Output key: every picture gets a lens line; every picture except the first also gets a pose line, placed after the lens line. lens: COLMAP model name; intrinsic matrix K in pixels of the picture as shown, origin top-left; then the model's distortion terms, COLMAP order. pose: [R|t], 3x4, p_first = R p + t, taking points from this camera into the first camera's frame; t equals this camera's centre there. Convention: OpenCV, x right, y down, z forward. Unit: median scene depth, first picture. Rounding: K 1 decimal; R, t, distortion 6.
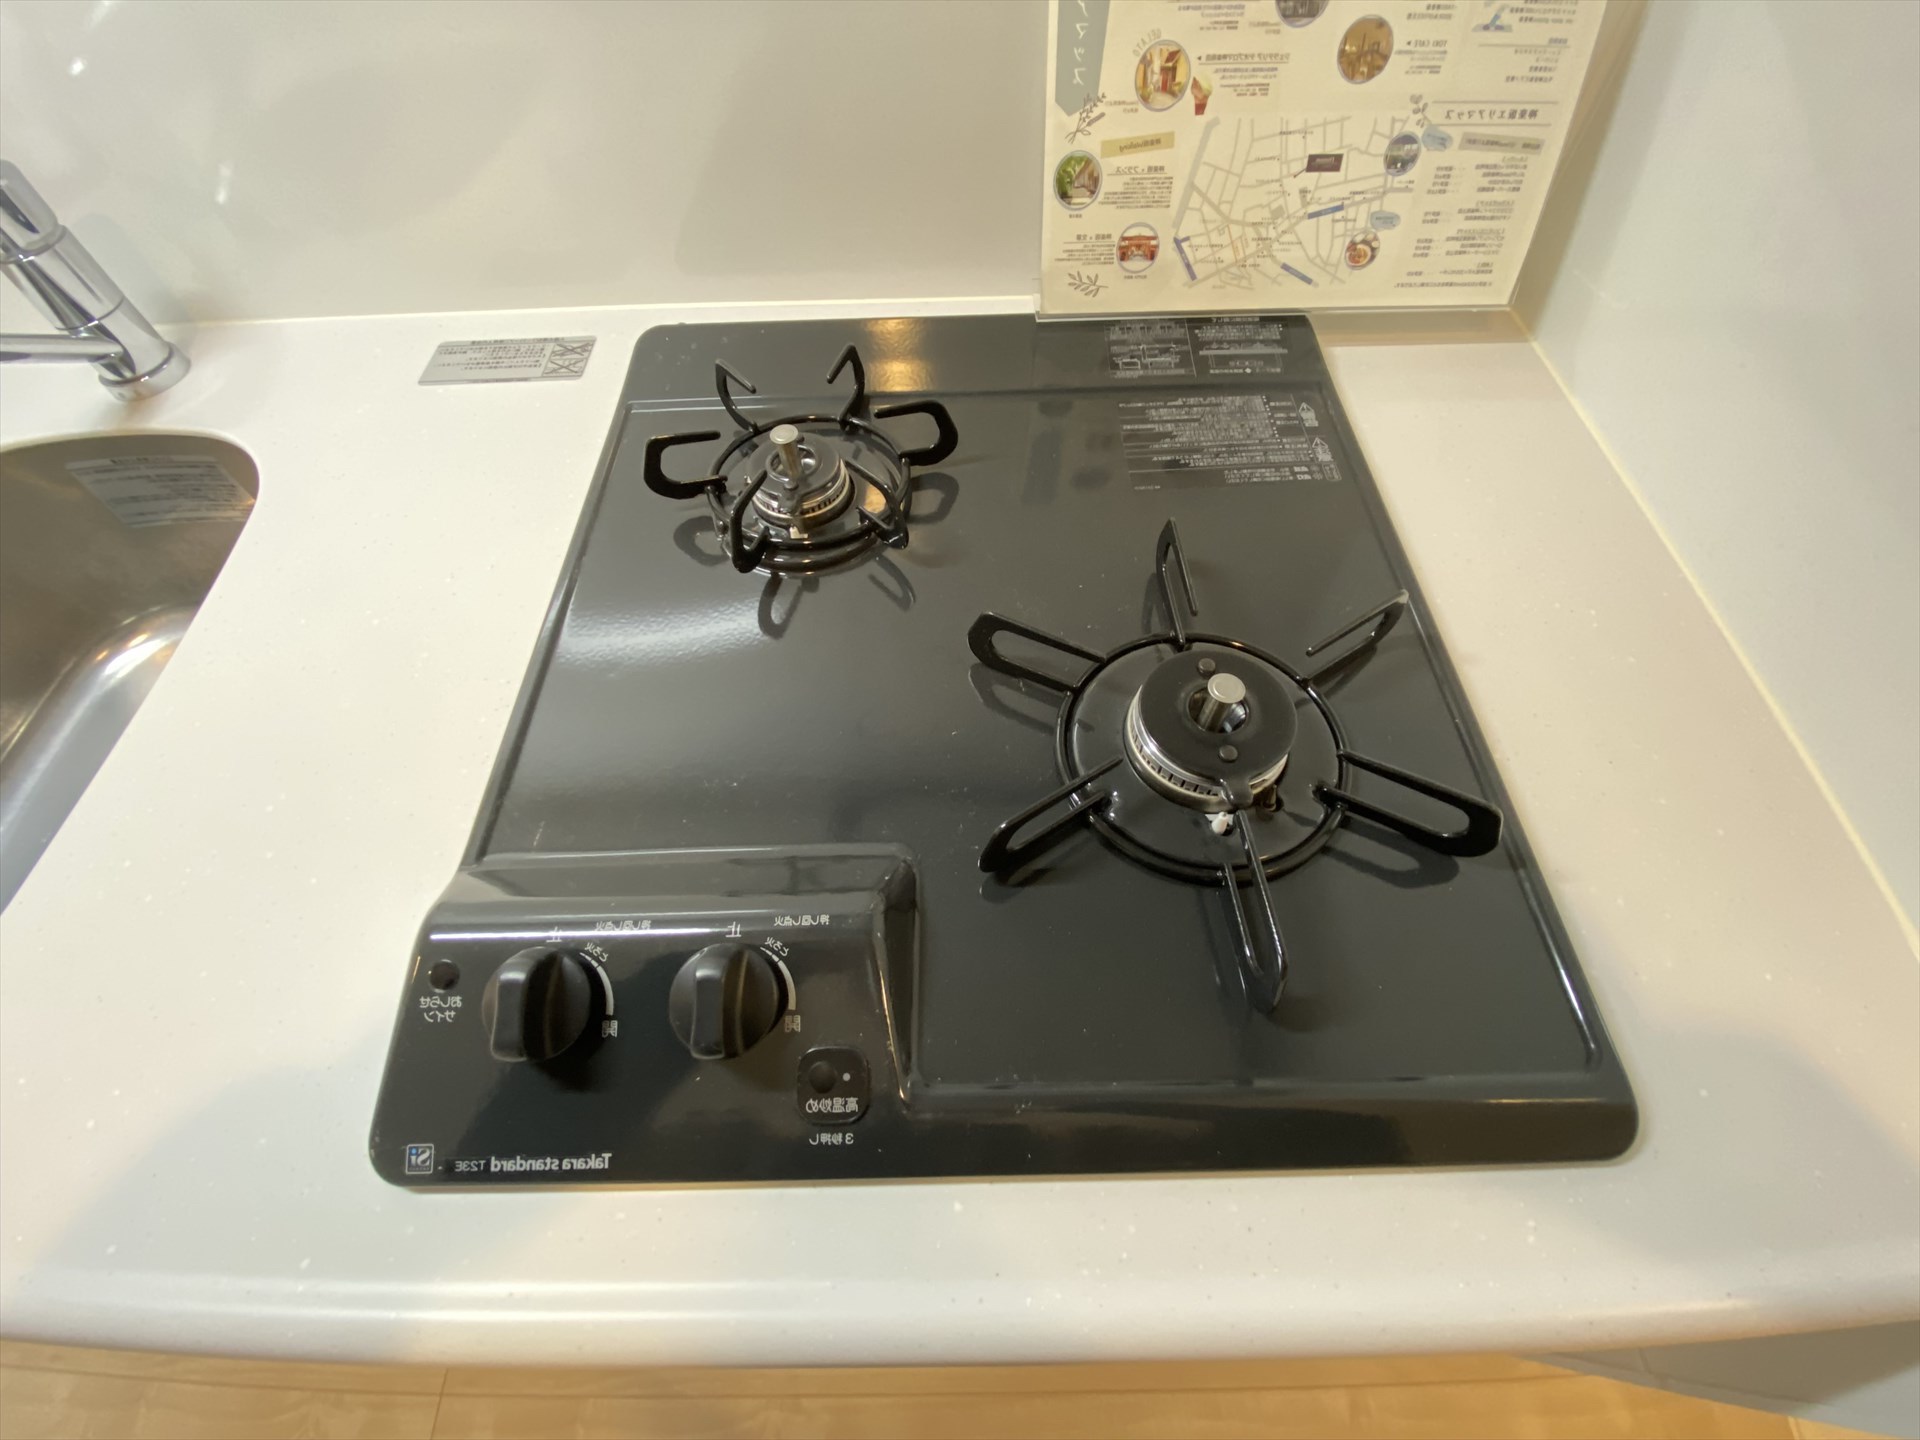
lens RADIAL K [[784.0, 0, 960.0], [0, 784.0, 720.0], [0, 0, 1]] dist [0.019526, -0.019107]
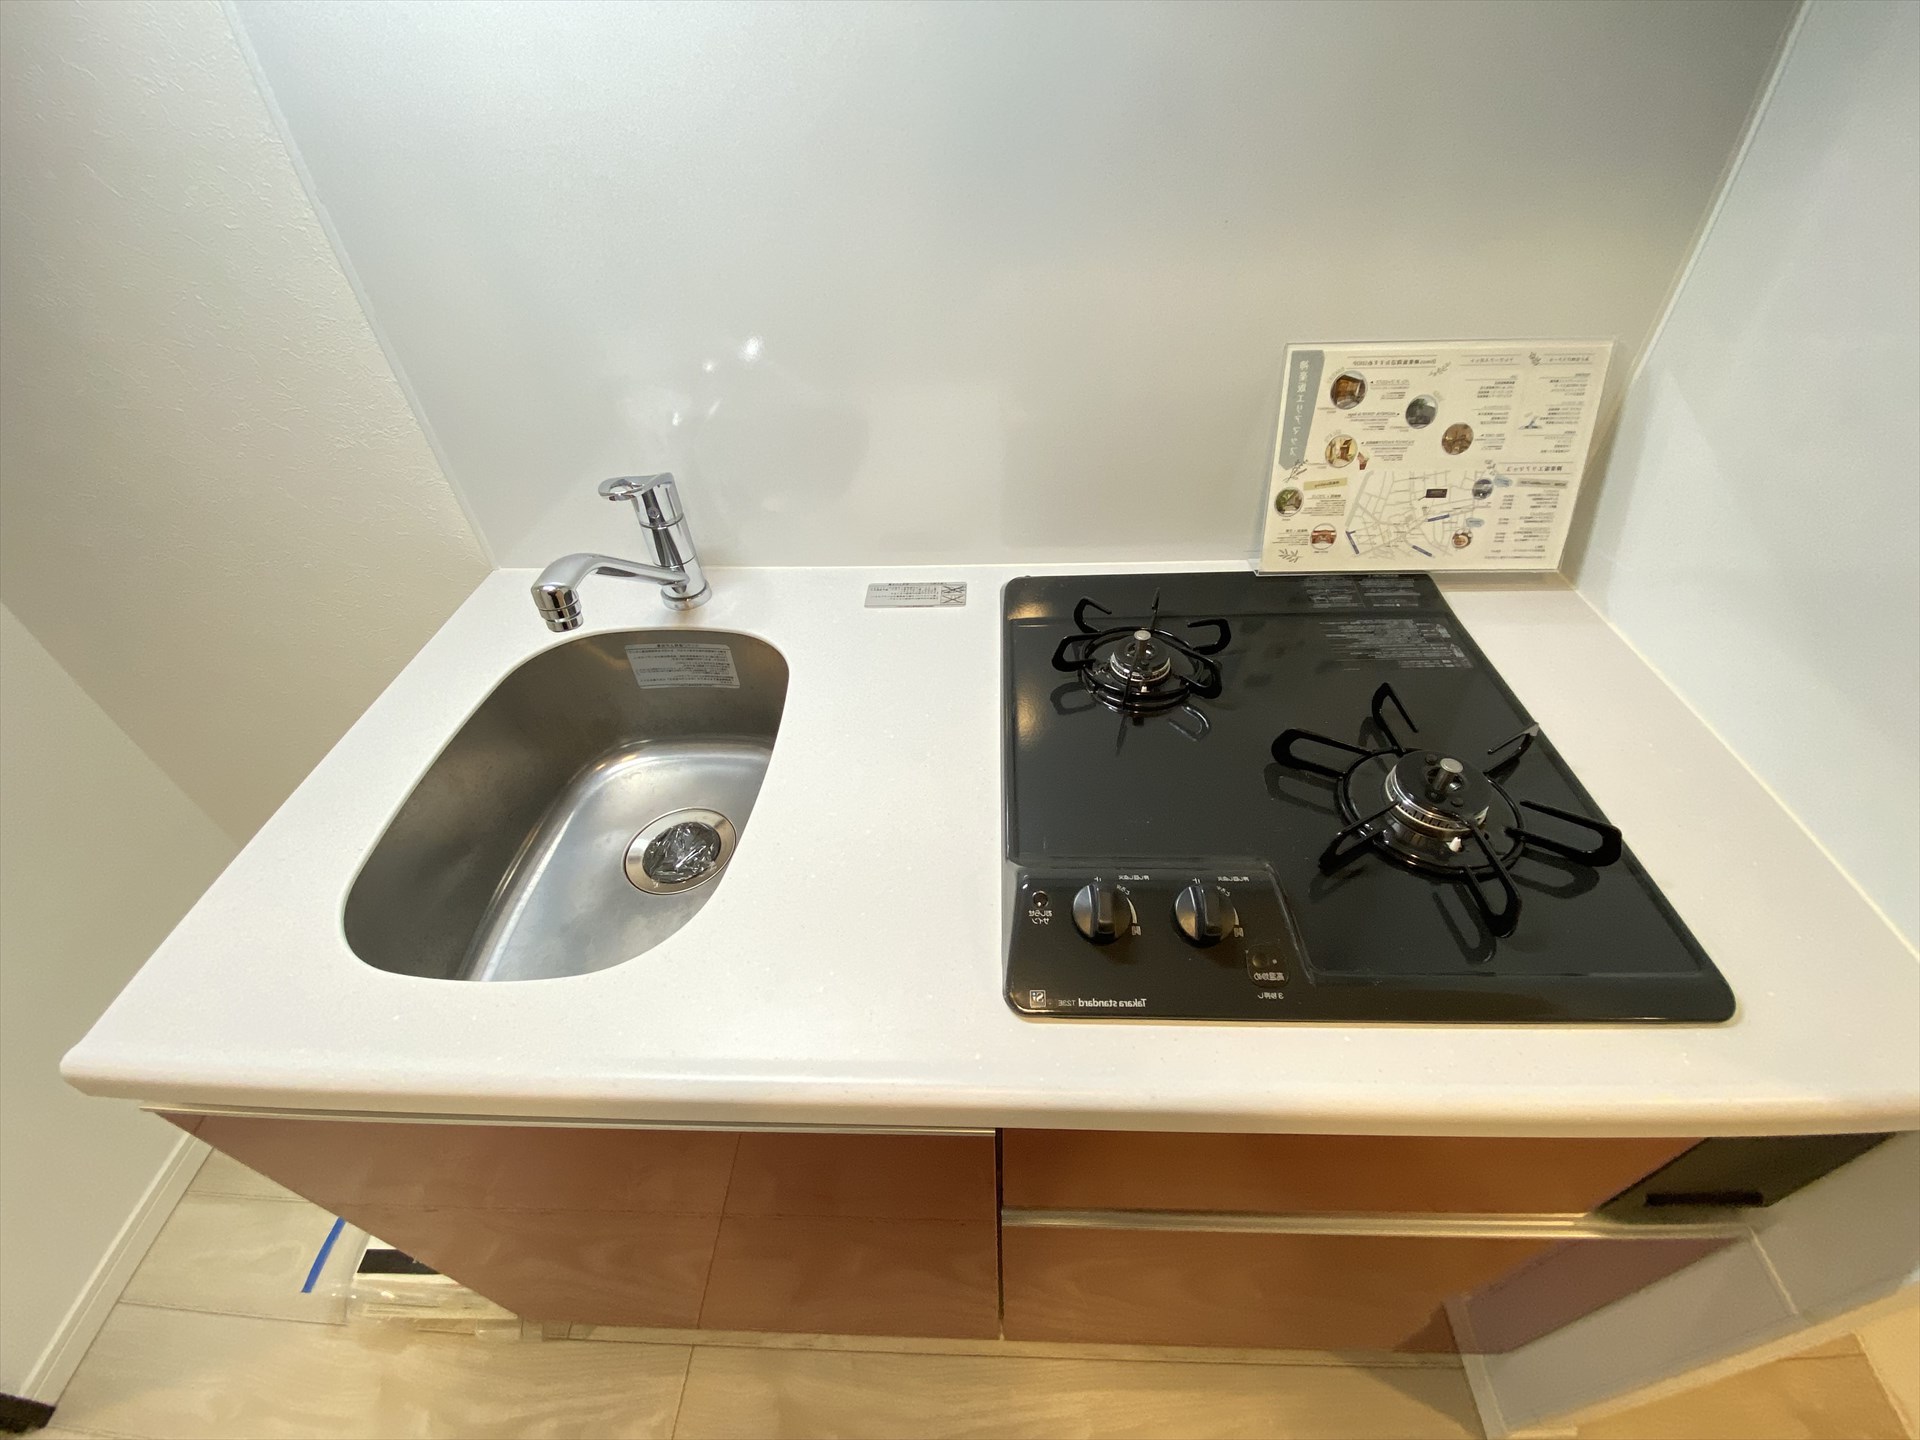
lens RADIAL K [[789.3, 0, 961.3], [0, 789.3, 728.9], [0, 0, 1]] dist [0.034455, -0.027411]
pose [[0.999275, 0.018624, -0.033198, -0.502478], [-0.027011, 0.961444, -0.273671, 0.288759], [0.026821, 0.274369, 0.961250, -0.555244]]
